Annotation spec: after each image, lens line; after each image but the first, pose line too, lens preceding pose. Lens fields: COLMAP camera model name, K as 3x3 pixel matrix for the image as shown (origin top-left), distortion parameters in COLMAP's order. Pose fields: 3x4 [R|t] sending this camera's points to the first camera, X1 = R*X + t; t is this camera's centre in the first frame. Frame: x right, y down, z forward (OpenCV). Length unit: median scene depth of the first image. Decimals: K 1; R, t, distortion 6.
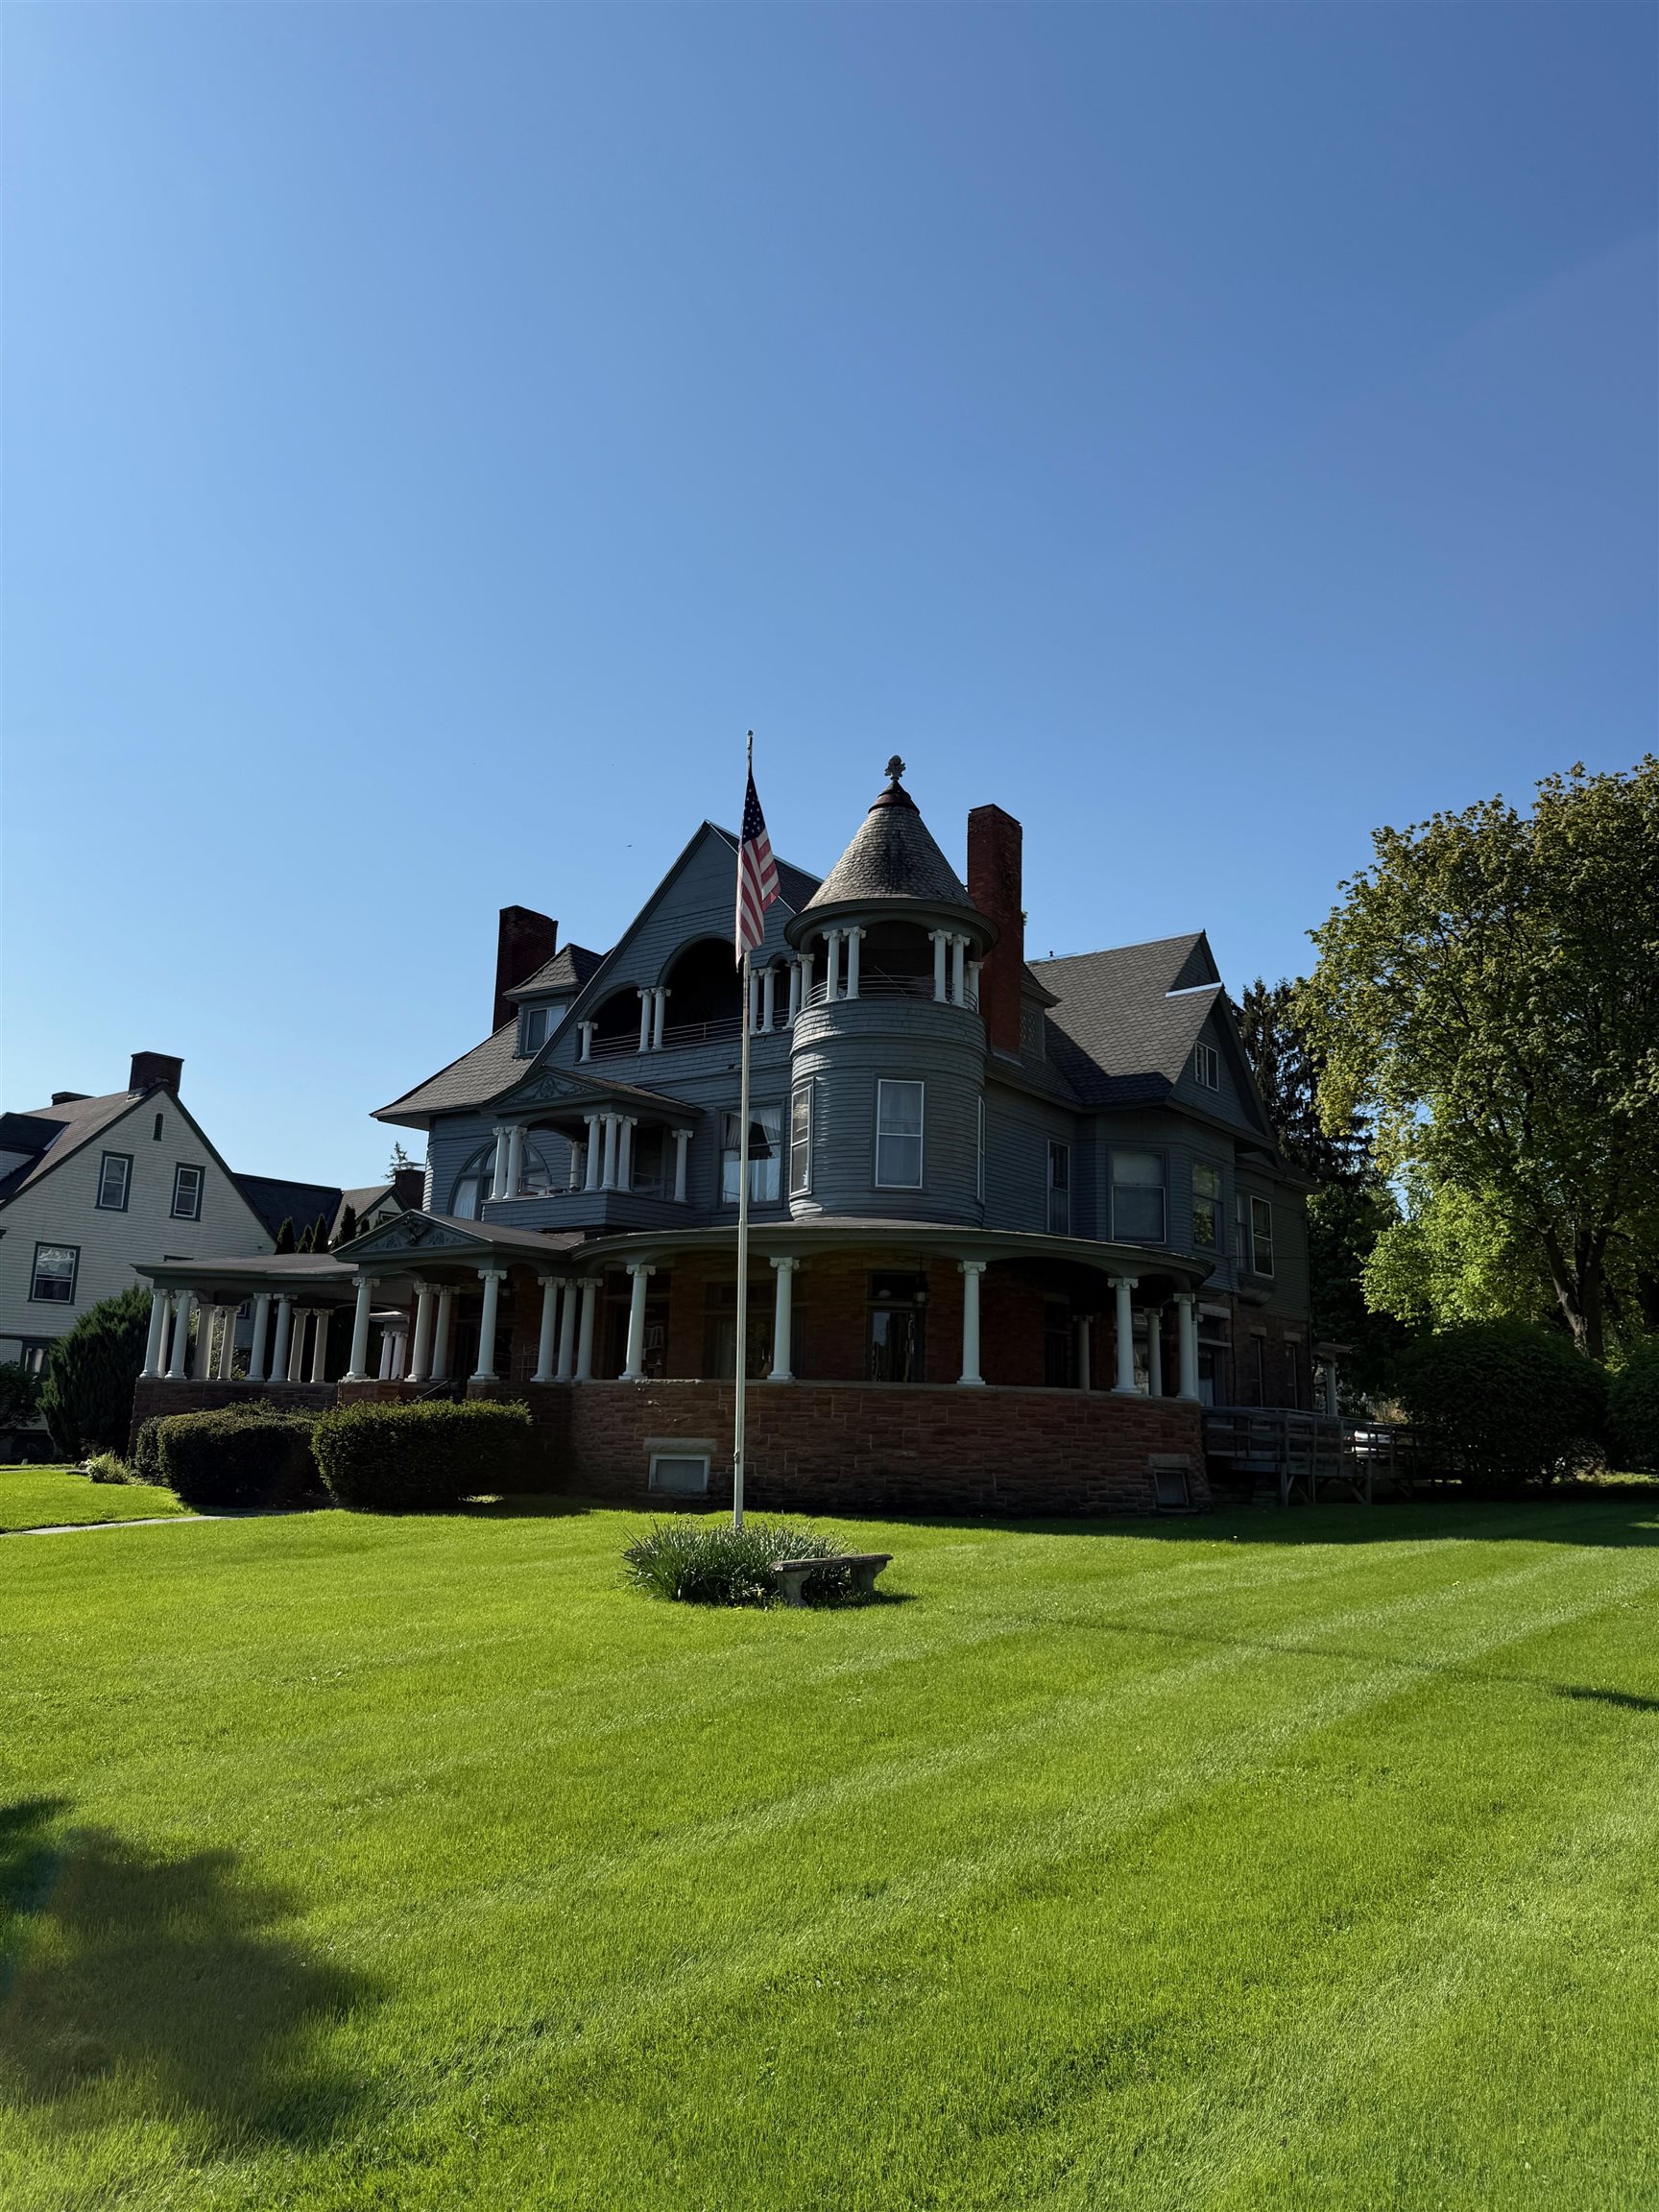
lens RADIAL K [[1562.9, 0, 839.7], [0, 1562.9, 1089.7], [0, 0, 1]] dist [0.052326, -0.055427]
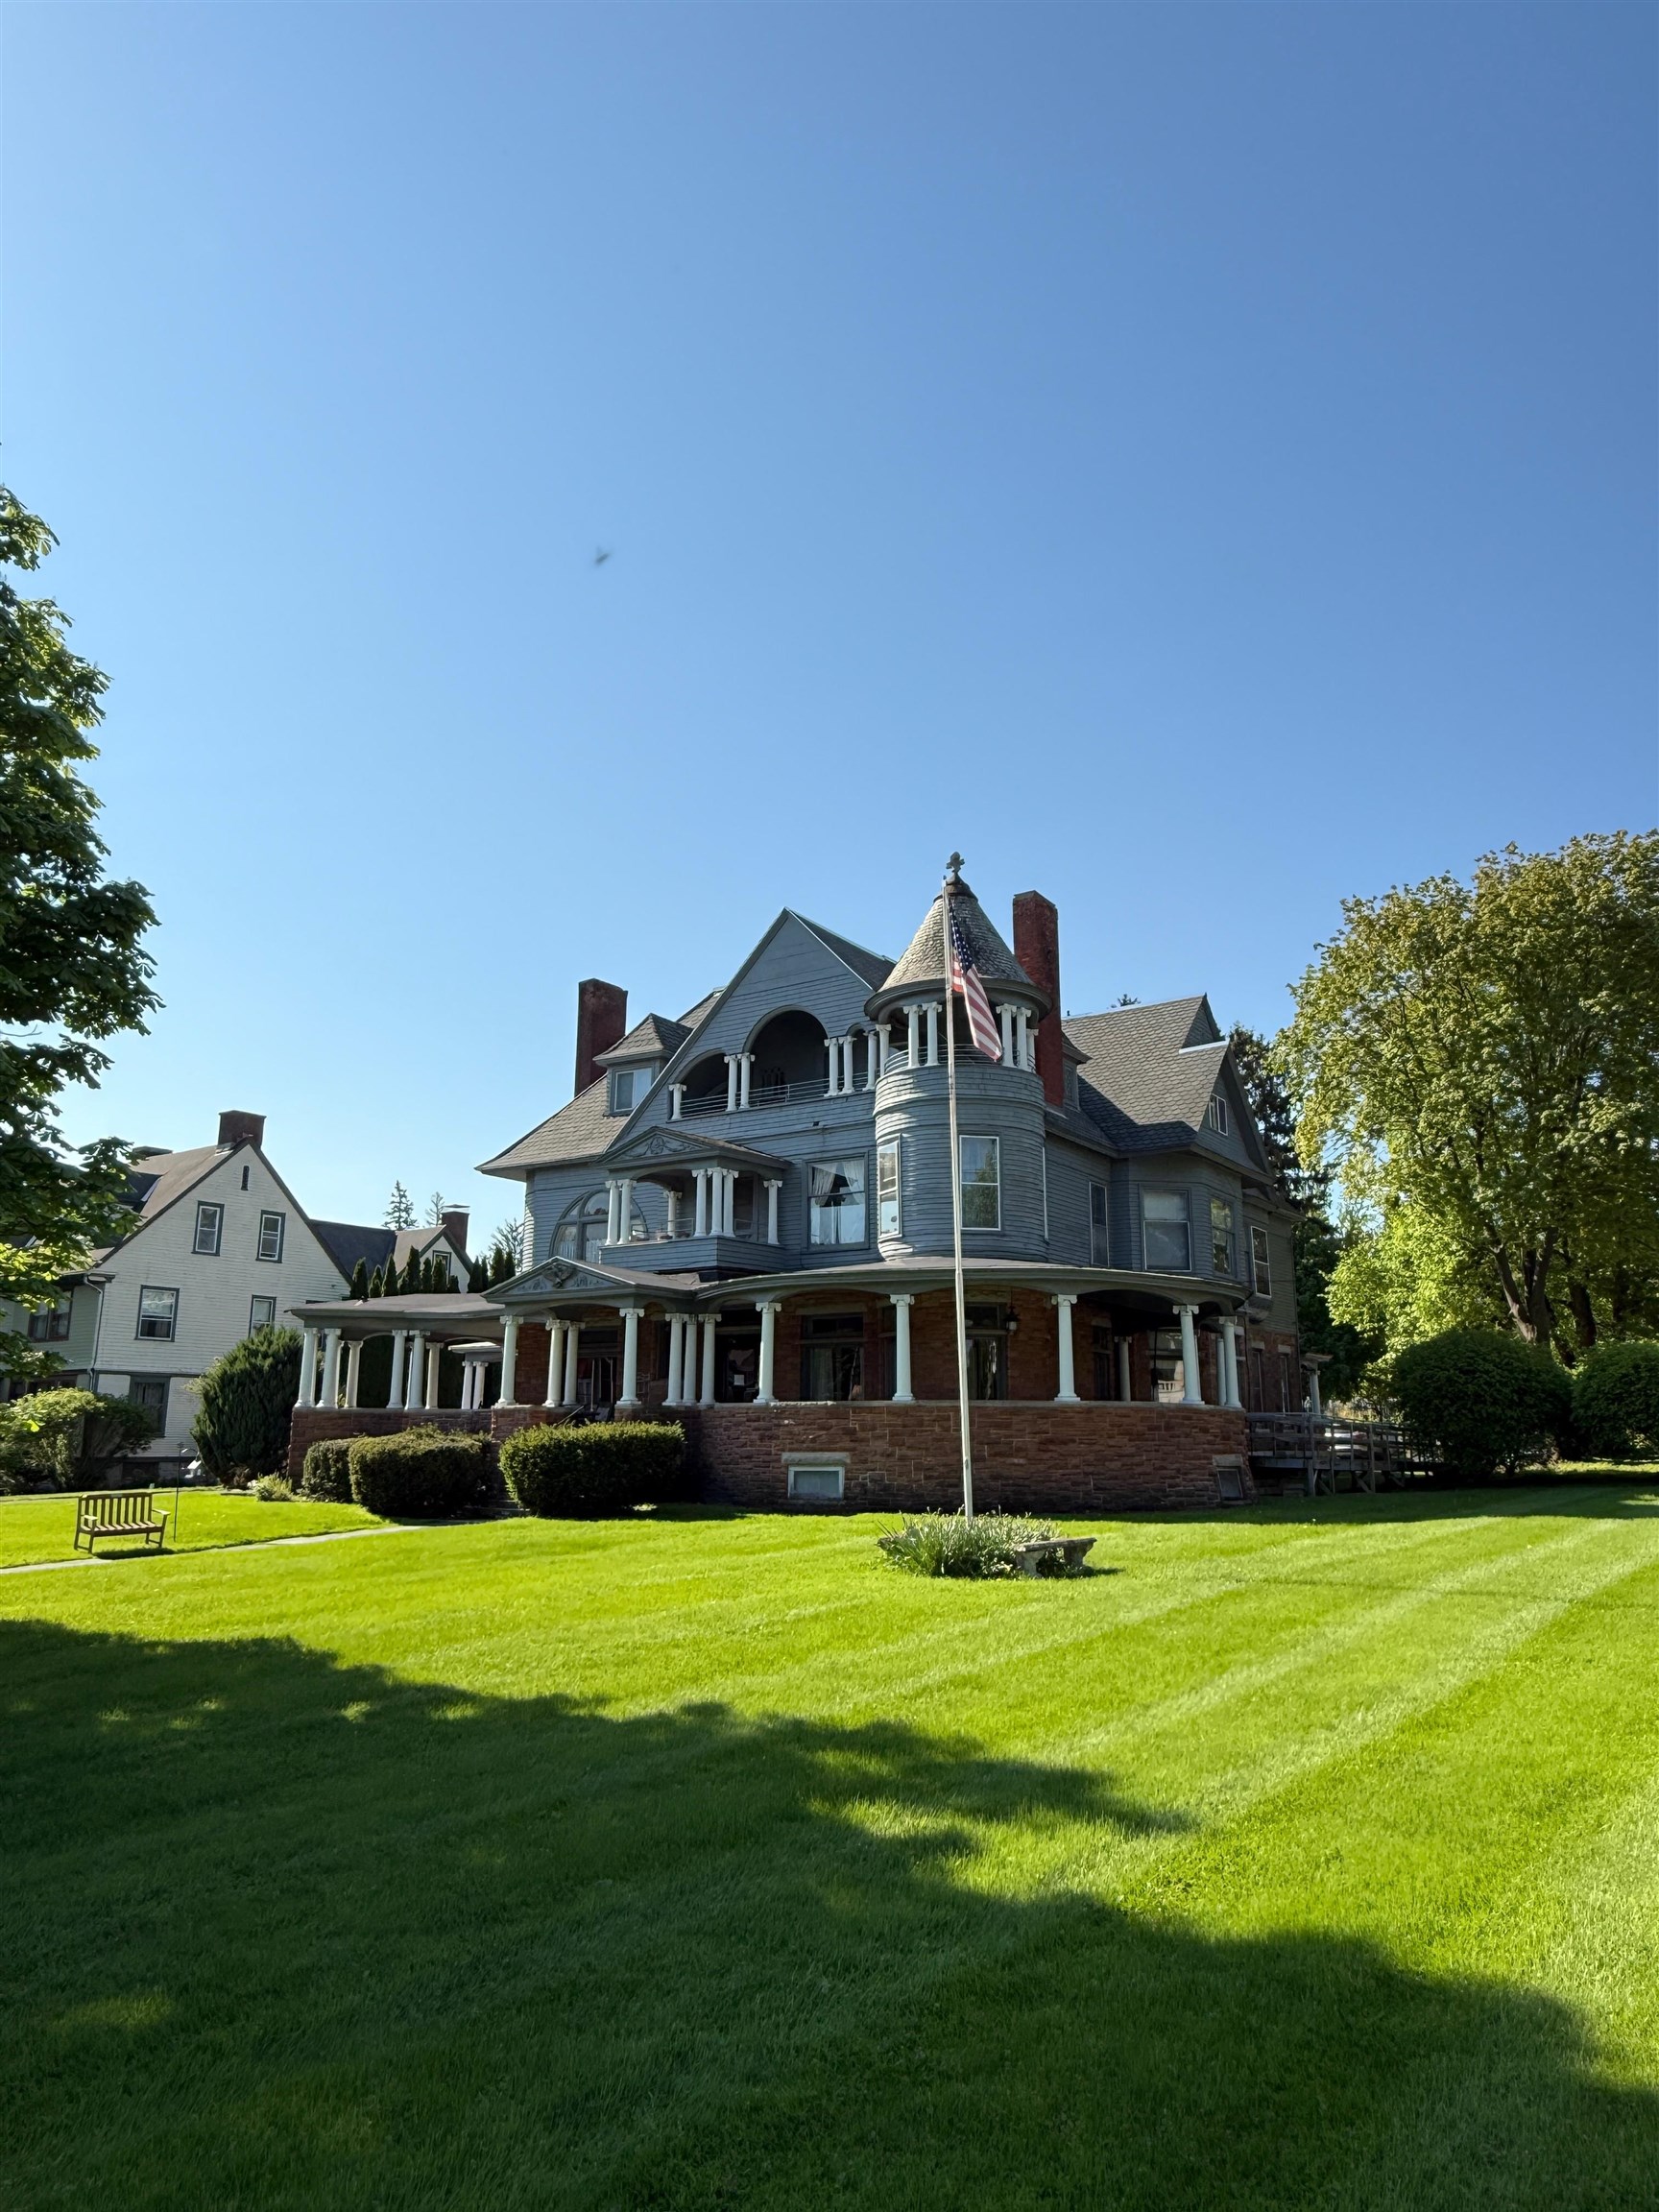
lens RADIAL K [[1489.7, 0, 836.8], [0, 1489.7, 1073.4], [0, 0, 1]] dist [-0.028015, 0.026382]
pose [[0.999298, -0.014709, 0.034462, -0.086548], [0.015776, 0.999399, -0.030882, -0.017153], [-0.033987, 0.031404, 0.998929, -0.079226]]
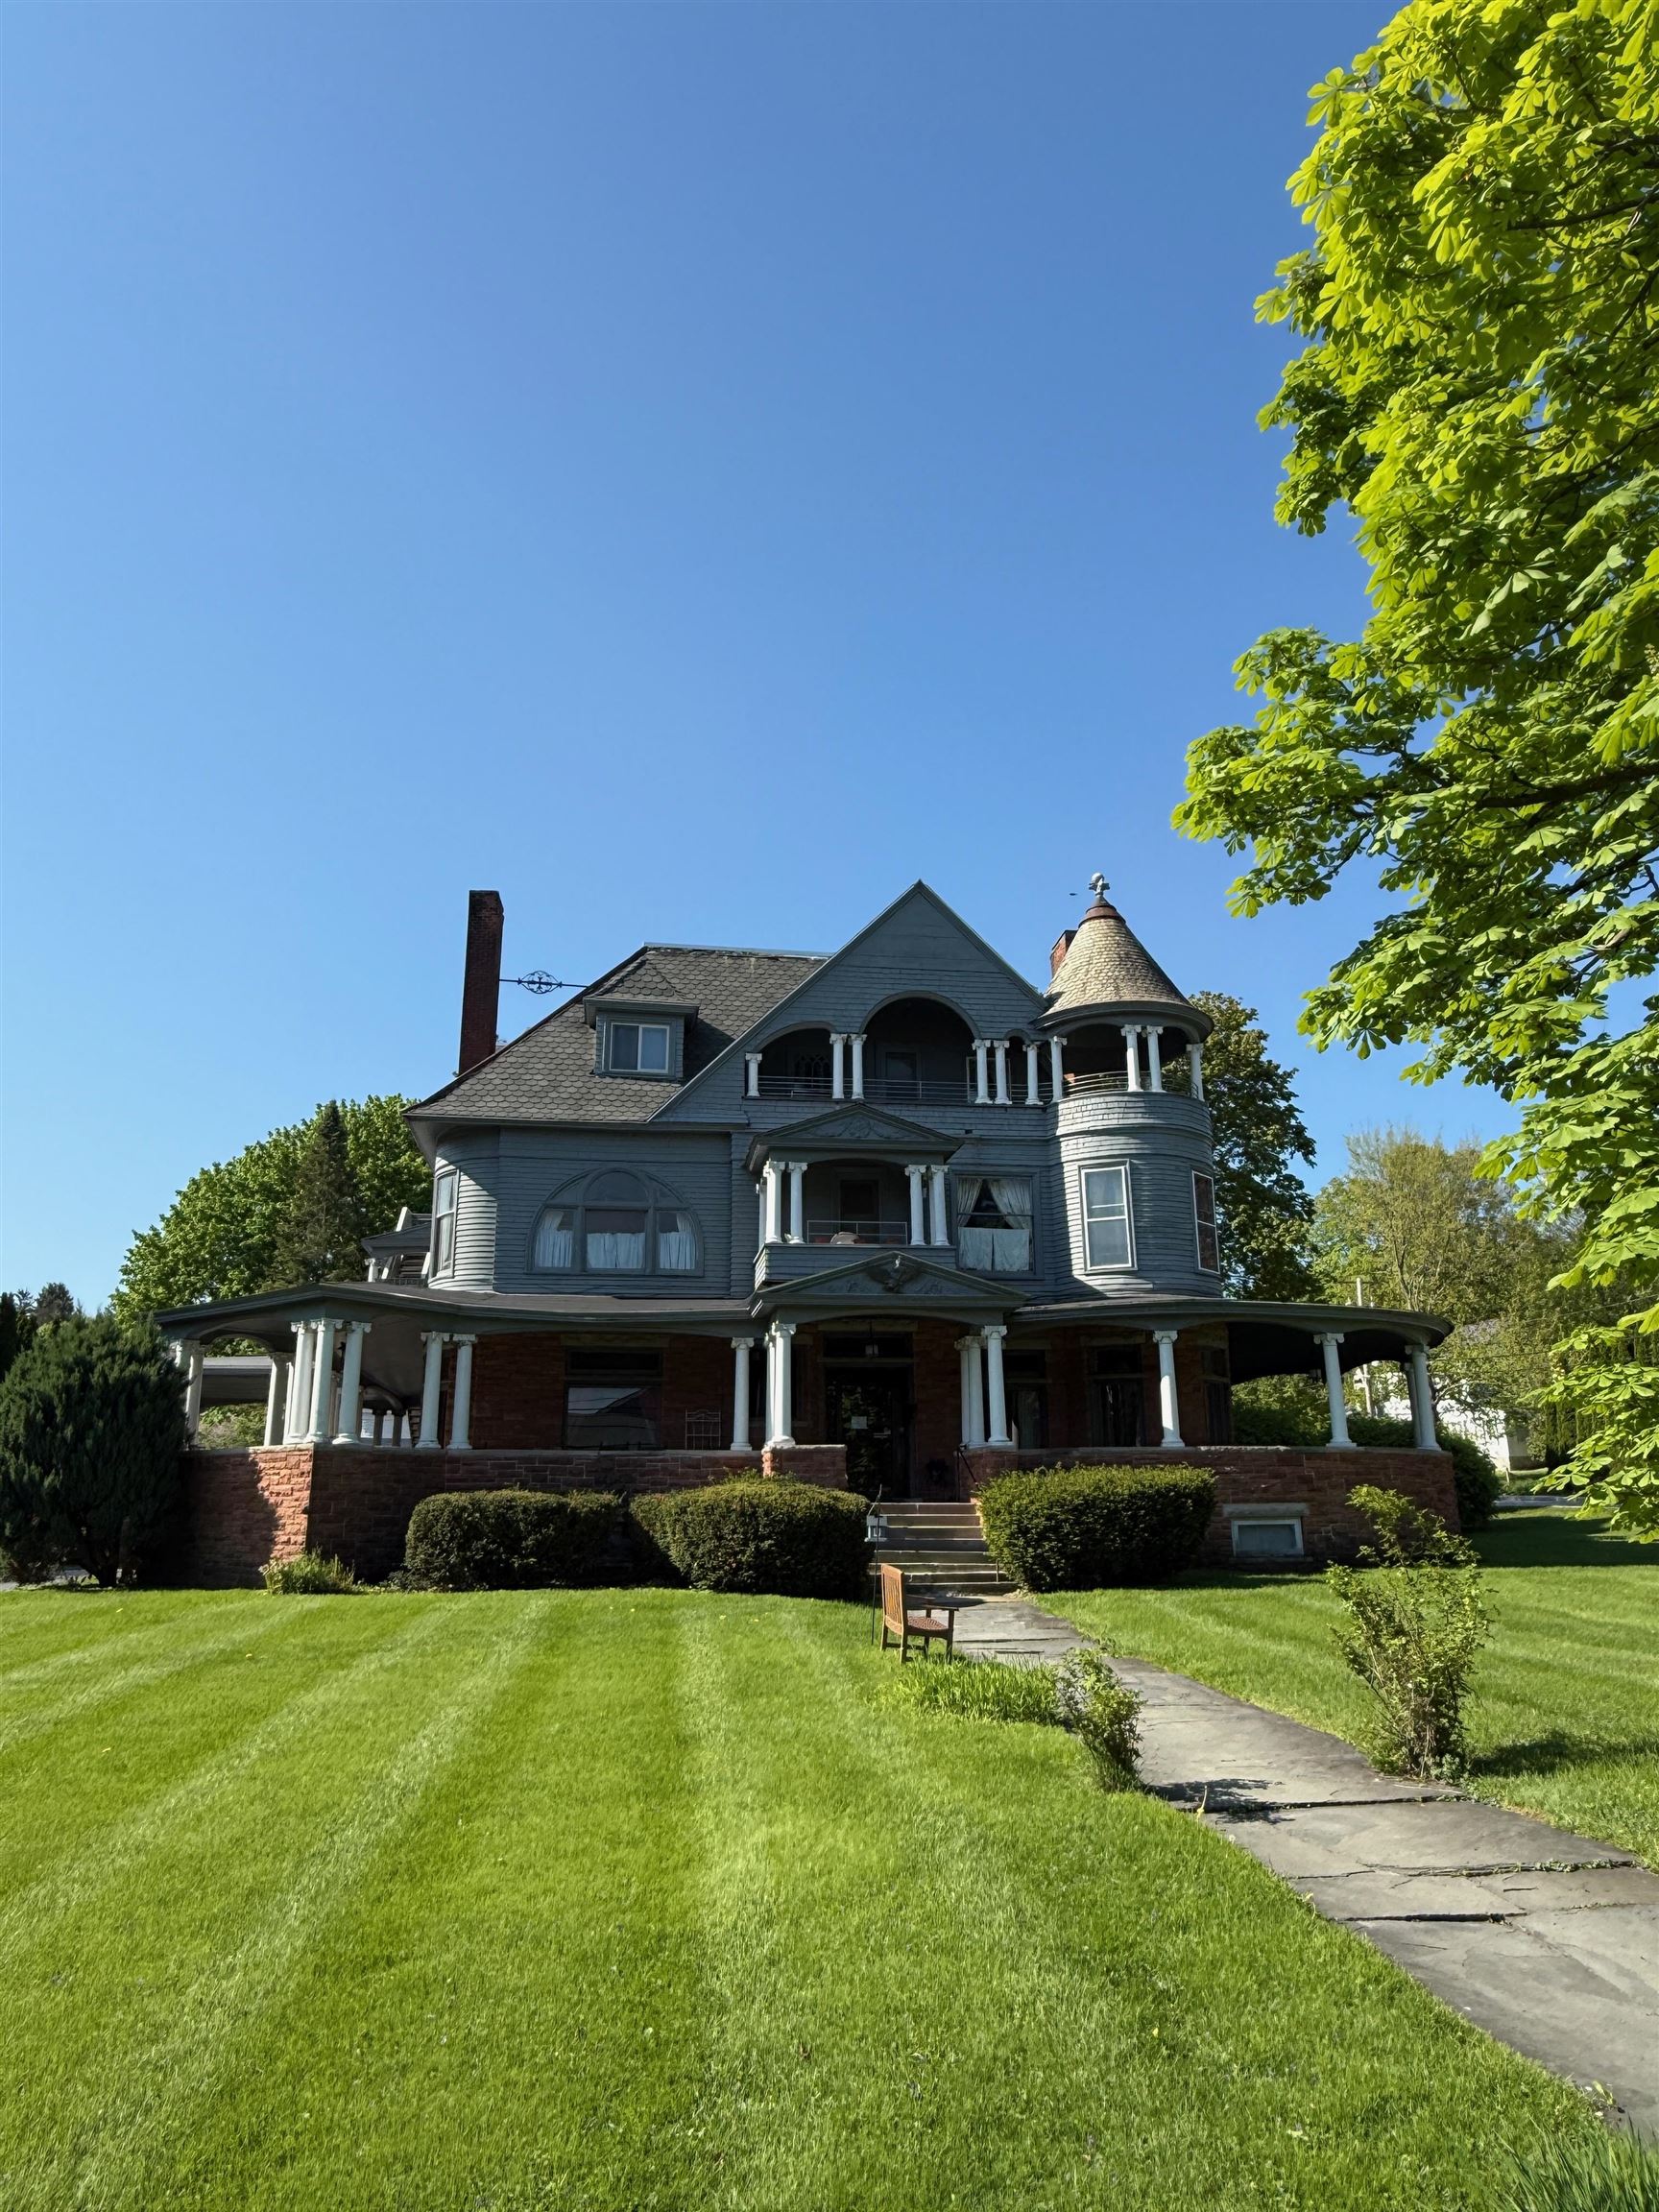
lens RADIAL K [[1489.7, 0, 817.7], [0, 1489.7, 1071.6], [0, 0, 1]] dist [-0.028015, 0.026382]
pose [[0.733723, 0.163526, 0.659476, -0.735728], [-0.122158, 0.986539, -0.108714, 0.059495], [-0.668377, -0.000794, 0.743823, 0.335606]]
